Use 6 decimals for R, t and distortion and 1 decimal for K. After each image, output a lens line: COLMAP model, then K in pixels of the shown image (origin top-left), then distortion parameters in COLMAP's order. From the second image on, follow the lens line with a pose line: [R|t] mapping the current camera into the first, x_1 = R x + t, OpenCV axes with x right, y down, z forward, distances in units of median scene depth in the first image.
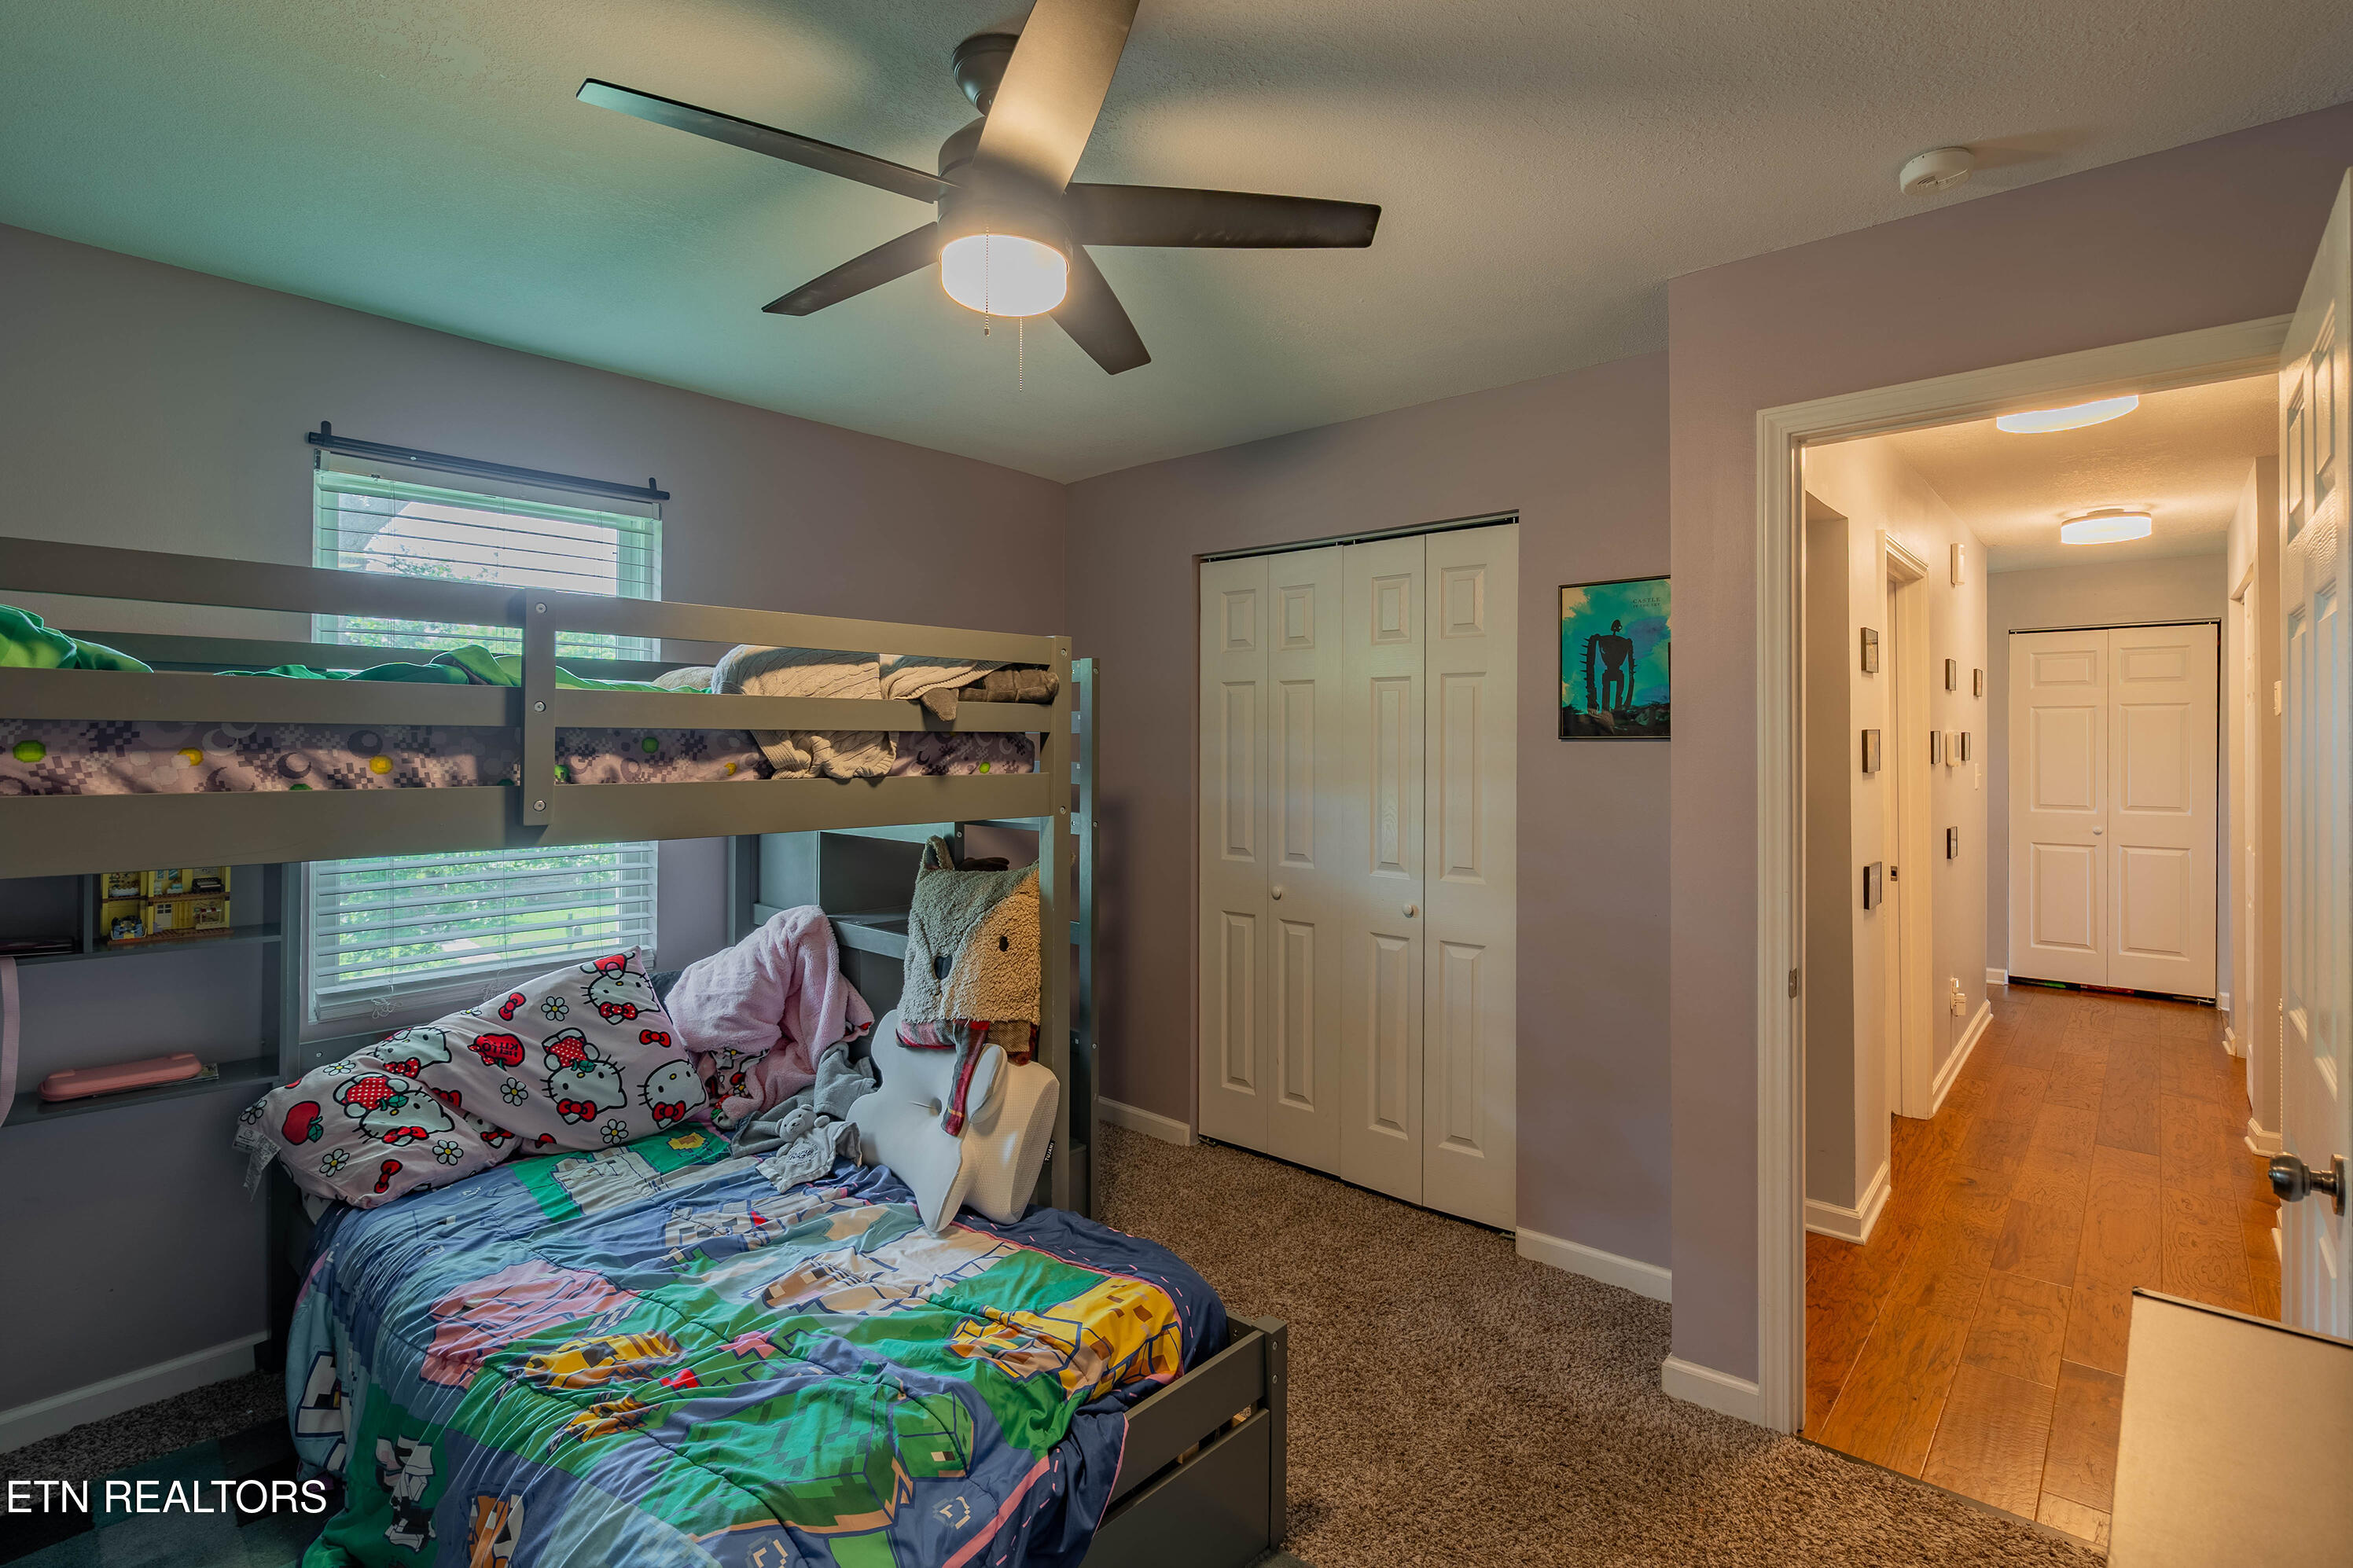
lens RADIAL K [[1099.0, 0, 1192.2], [0, 1099.0, 726.7], [0, 0, 1]] dist [-0.000568, 0.001159]
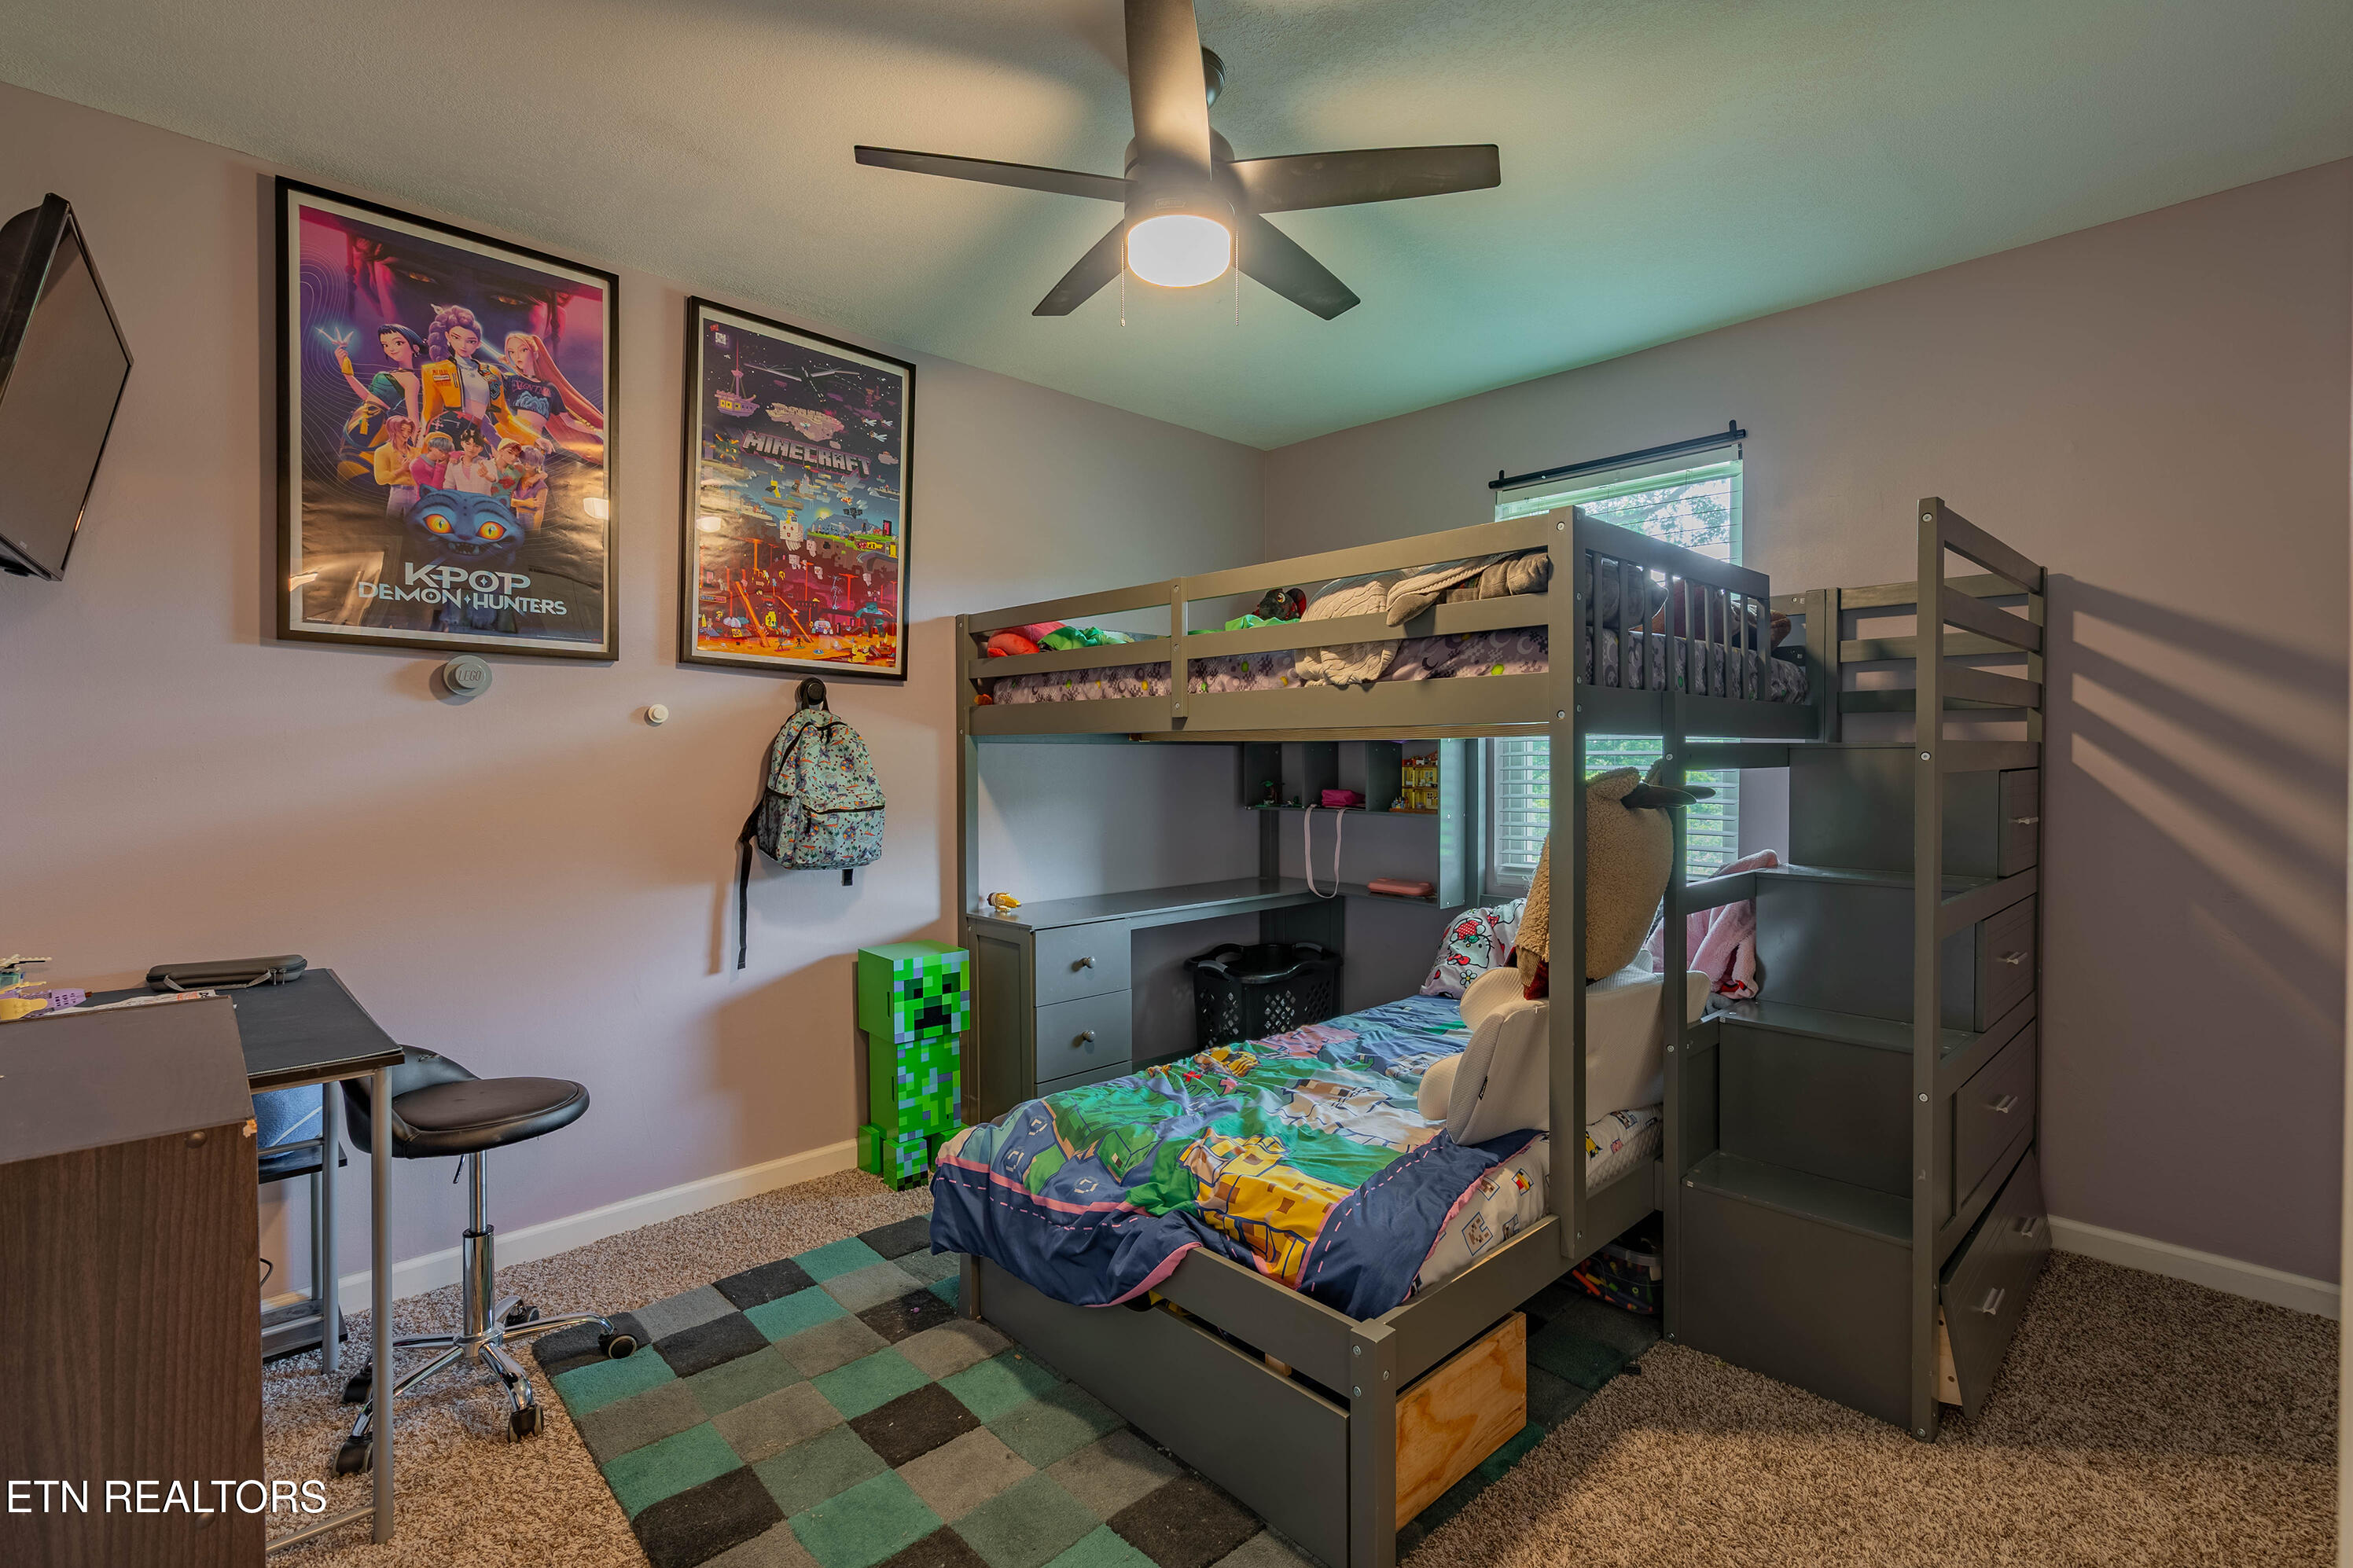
lens RADIAL K [[1099.0, 0, 1229.3], [0, 1099.0, 769.3], [0, 0, 1]] dist [-0.000568, 0.001159]
pose [[-0.070581, 0.005988, -0.997488, 0.937272], [0.015664, 0.999865, 0.004893, 0.140418], [0.997383, -0.015279, -0.070665, 1.030192]]
